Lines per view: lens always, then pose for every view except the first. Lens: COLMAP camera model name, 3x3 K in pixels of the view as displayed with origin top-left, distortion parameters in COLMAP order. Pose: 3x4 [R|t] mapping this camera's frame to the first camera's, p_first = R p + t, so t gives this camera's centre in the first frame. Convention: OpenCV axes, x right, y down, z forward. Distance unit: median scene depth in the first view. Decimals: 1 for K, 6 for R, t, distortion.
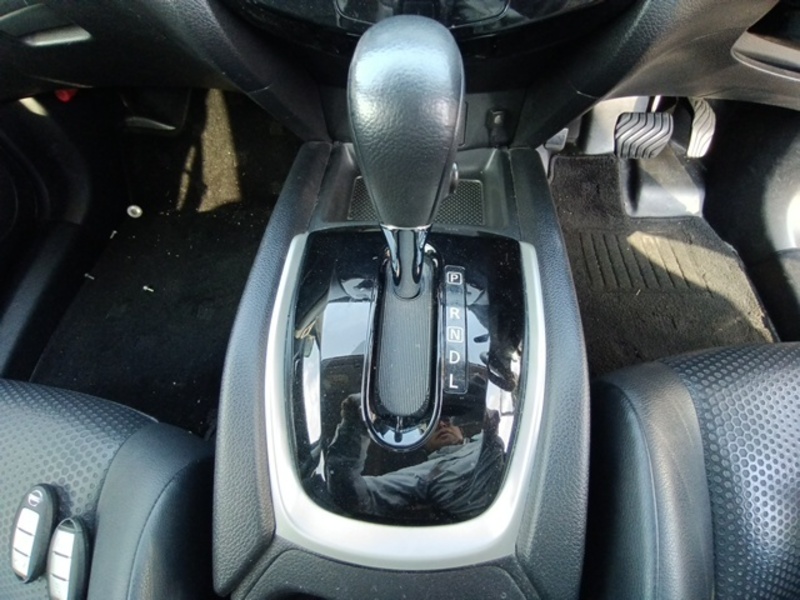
lens RADIAL K [[357.2, 0, 400.0], [0, 357.2, 300.0], [0, 0, 1]] dist [-0.044614, -0.000261]
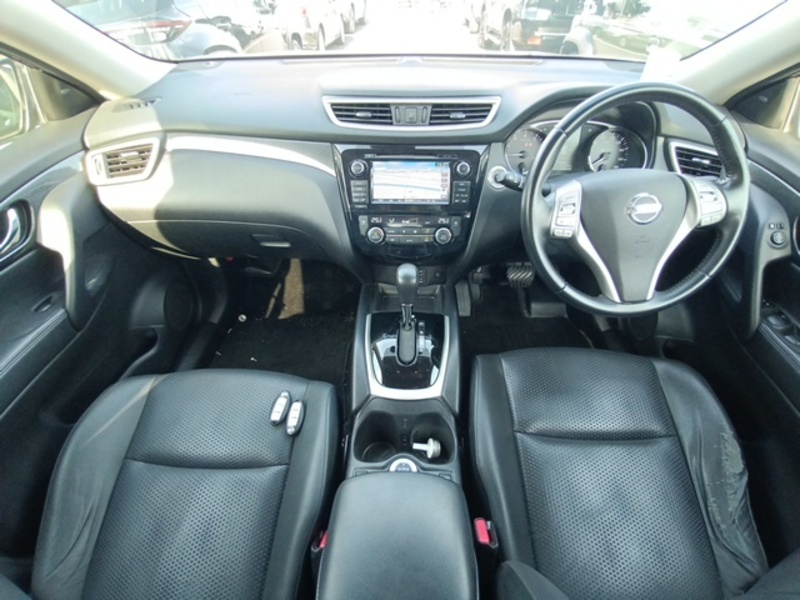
lens RADIAL K [[357.2, 0, 400.0], [0, 357.2, 300.0], [0, 0, 1]] dist [-0.044614, -0.000261]
pose [[0.999186, -0.010466, 0.038954, -0.134056], [0.023194, 0.939205, -0.342574, 0.678717], [-0.033001, 0.343198, 0.938683, -1.699534]]
